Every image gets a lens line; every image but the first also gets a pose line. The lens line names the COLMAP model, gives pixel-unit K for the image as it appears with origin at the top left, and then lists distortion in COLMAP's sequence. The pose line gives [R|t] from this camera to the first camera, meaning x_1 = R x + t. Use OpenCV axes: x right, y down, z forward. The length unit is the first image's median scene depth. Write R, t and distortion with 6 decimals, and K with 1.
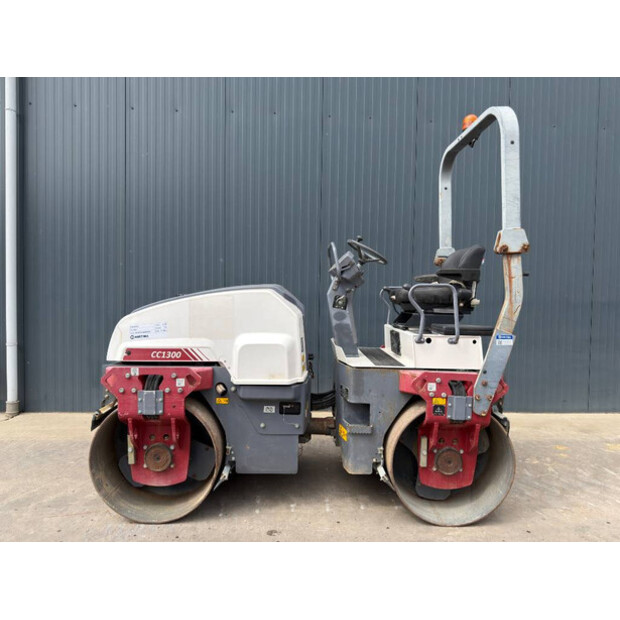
lens RADIAL K [[434.1, 0, 306.8], [0, 434.1, 311.2], [0, 0, 1]] dist [0.060841, -0.064890]
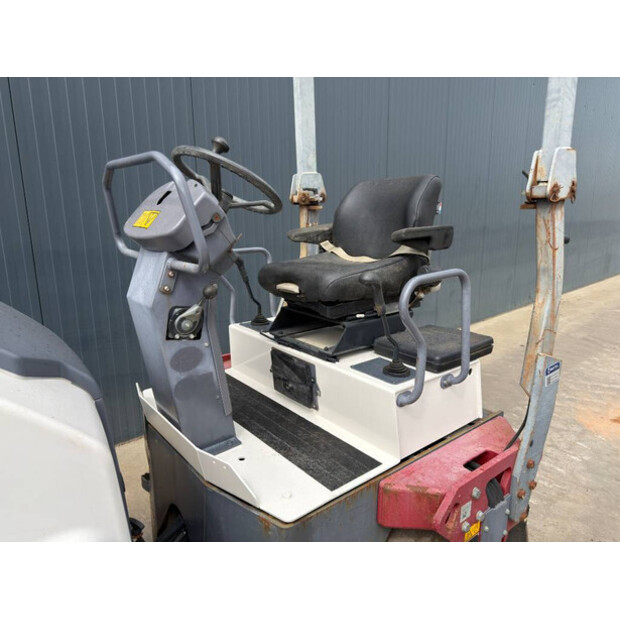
lens RADIAL K [[434.1, 0, 308.8], [0, 434.1, 305.0], [0, 0, 1]] dist [0.060841, -0.064890]
pose [[0.784138, -0.154052, 0.601161, -0.070425], [0.043866, 0.980035, 0.193924, -0.117965], [-0.619034, -0.125693, 0.775241, 0.734264]]
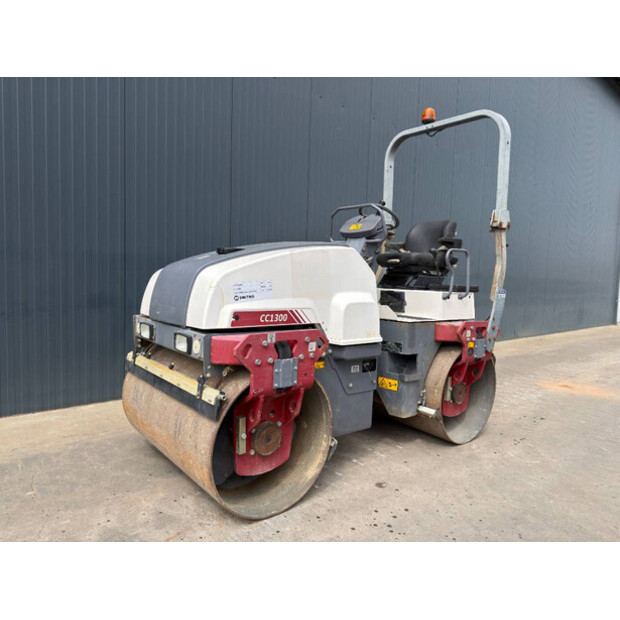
lens RADIAL K [[434.1, 0, 301.3], [0, 434.1, 307.5], [0, 0, 1]] dist [0.060841, -0.064890]
pose [[0.793178, -0.031329, 0.608183, -0.781707], [0.000163, 0.998687, 0.051232, 0.036062], [-0.608989, -0.040537, 0.792142, 0.298359]]
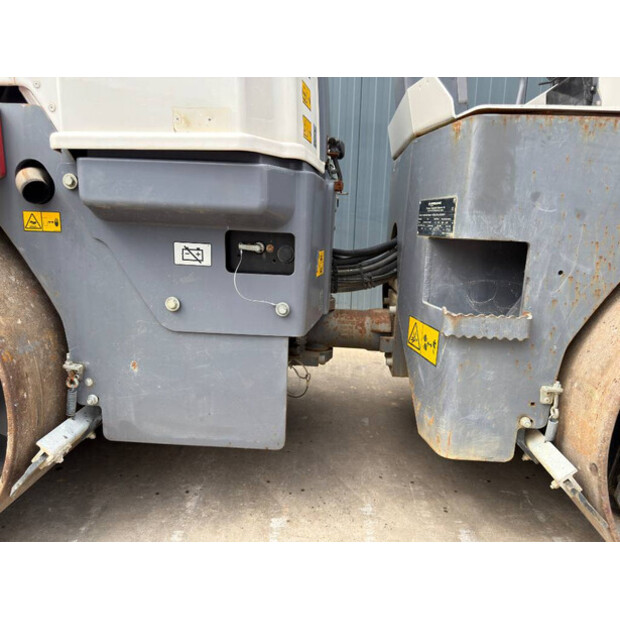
lens RADIAL K [[434.1, 0, 306.4], [0, 434.1, 313.9], [0, 0, 1]] dist [0.060841, -0.064890]
pose [[0.996486, 0.026479, -0.079469, 0.019911], [-0.013460, 0.987009, 0.160101, 0.217482], [0.082676, -0.158468, 0.983897, 0.696364]]
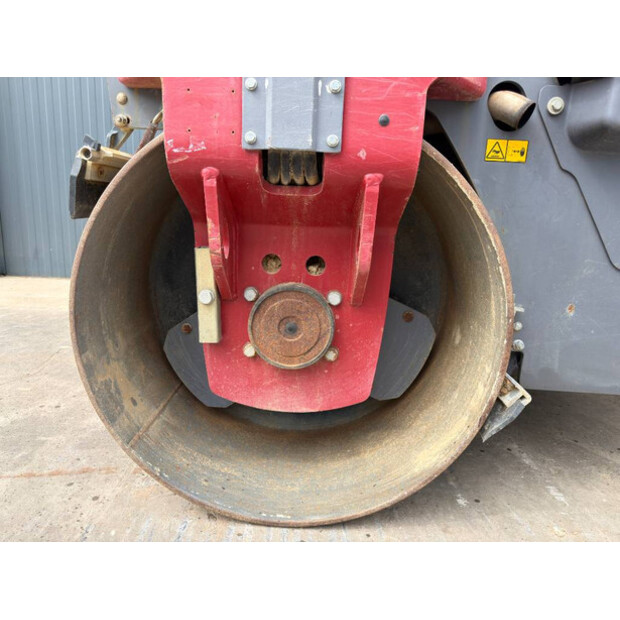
lens RADIAL K [[434.1, 0, 305.8], [0, 434.1, 303.8], [0, 0, 1]] dist [0.060841, -0.064890]
pose [[0.998211, 0.039426, -0.044948, -0.310322], [-0.030968, 0.984013, 0.175384, 0.258188], [0.051144, -0.173678, 0.983474, 0.687697]]
